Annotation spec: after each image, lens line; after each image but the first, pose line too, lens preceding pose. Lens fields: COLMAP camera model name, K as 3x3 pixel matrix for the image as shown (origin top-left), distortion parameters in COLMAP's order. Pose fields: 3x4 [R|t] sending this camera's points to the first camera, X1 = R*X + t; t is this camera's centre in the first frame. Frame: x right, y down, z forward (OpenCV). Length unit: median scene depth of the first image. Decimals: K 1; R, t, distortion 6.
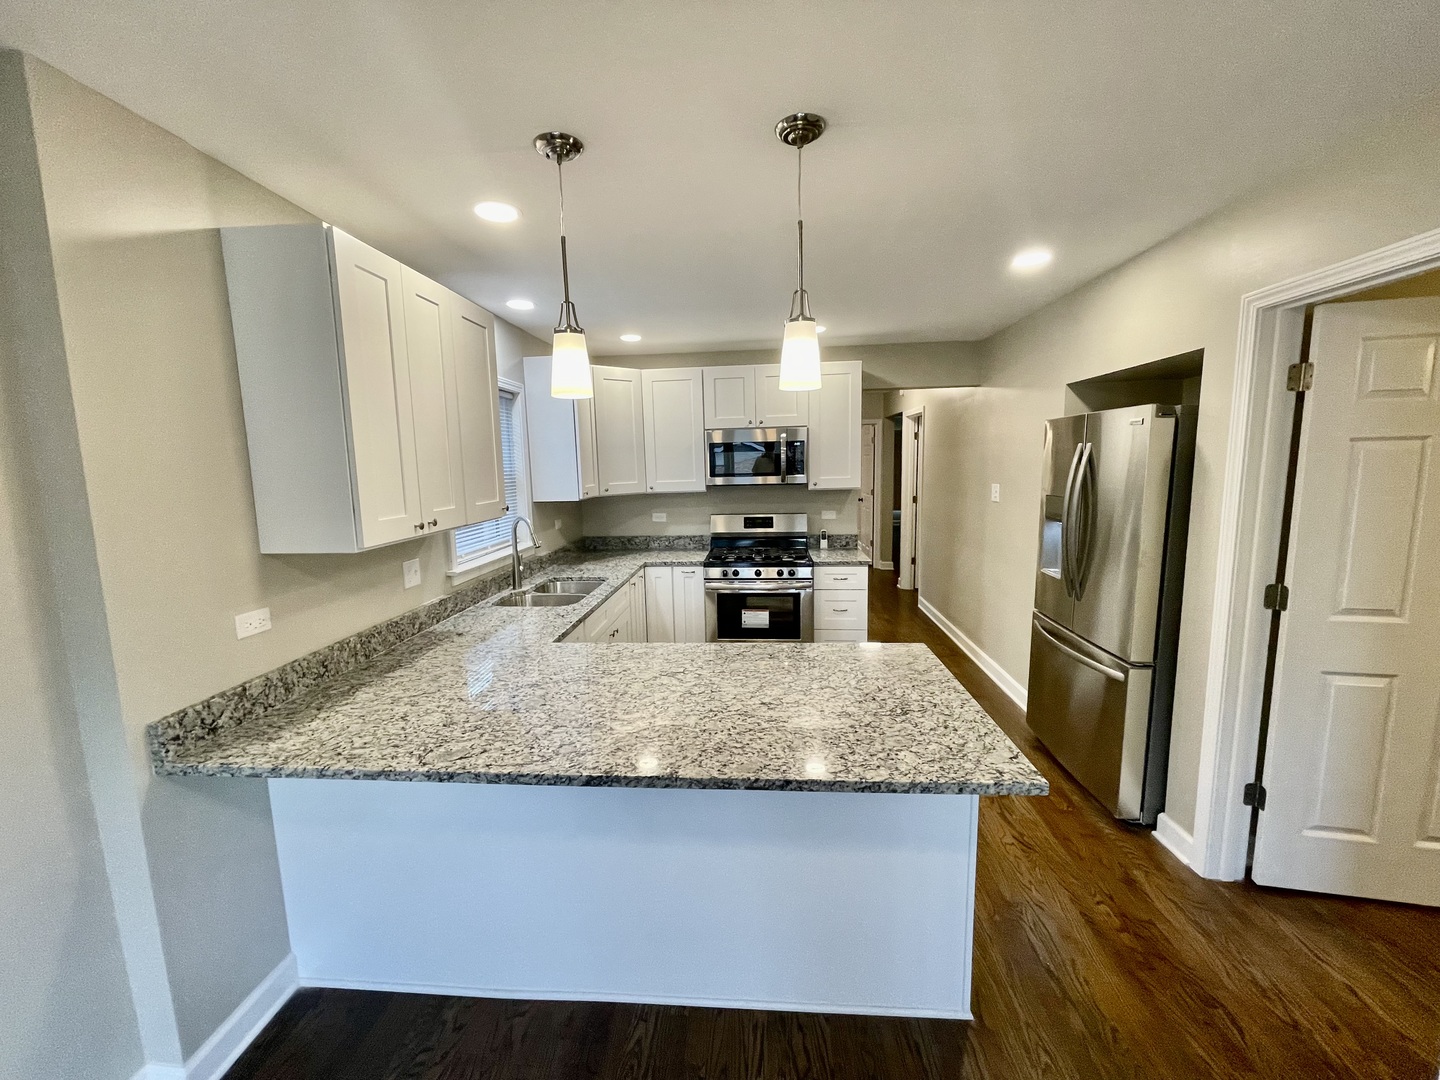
lens RADIAL K [[580.1, 0, 719.2], [0, 580.1, 537.1], [0, 0, 1]] dist [-0.000321, 0.000588]
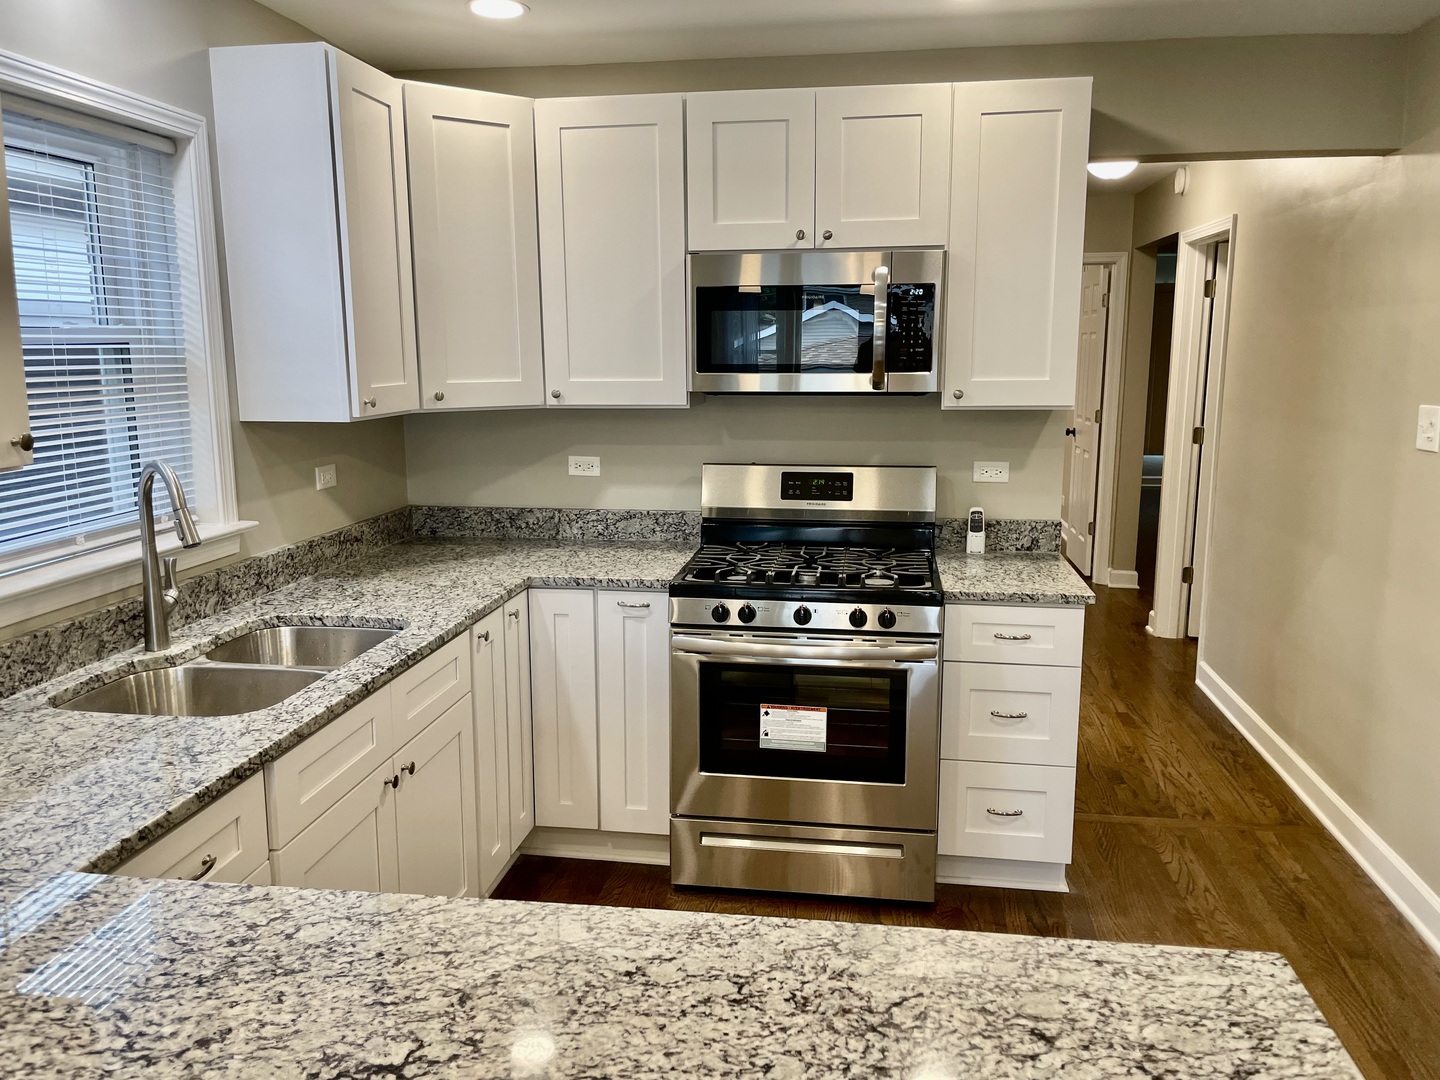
lens RADIAL K [[1108.7, 0, 721.6], [0, 1108.7, 544.2], [0, 0, 1]] dist [0.032066, -0.009457]
pose [[0.997688, 0.032822, -0.059513, 0.051997], [-0.029997, 0.998408, 0.047758, -0.020869], [0.060985, -0.045863, 0.997084, 0.225191]]
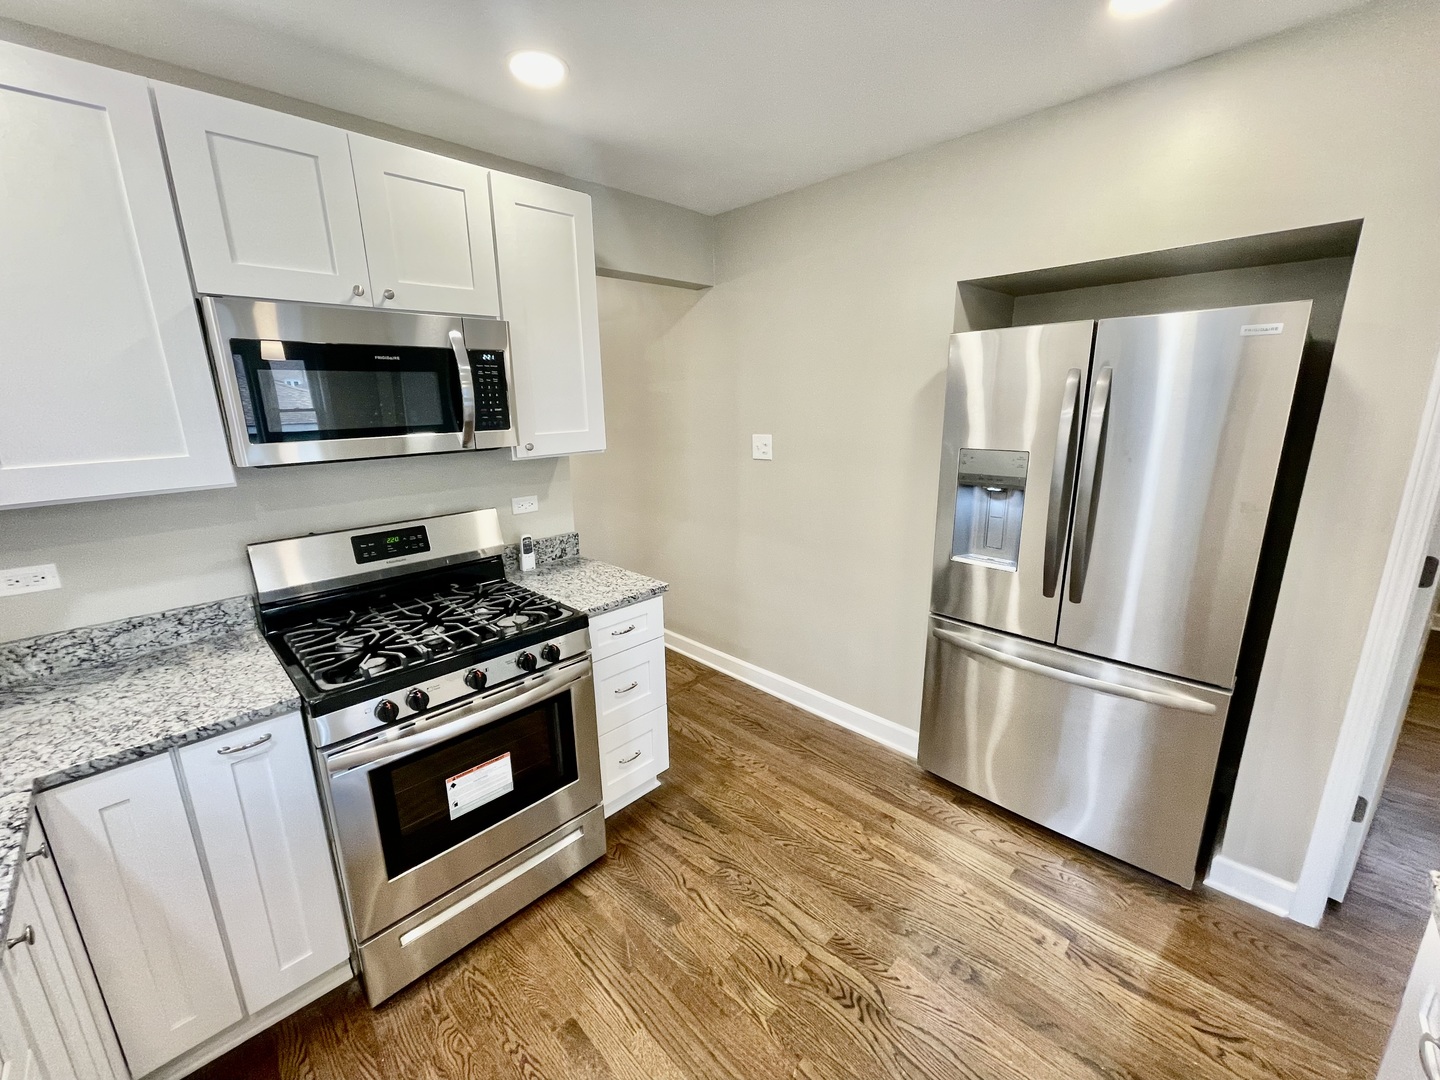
lens RADIAL K [[580.1, 0, 722.6], [0, 580.1, 534.7], [0, 0, 1]] dist [-0.000321, 0.000588]
pose [[0.647357, -0.164775, 0.744163, -0.099670], [0.103109, 0.986309, 0.128696, -0.066725], [-0.755180, -0.006583, 0.655484, 0.576548]]
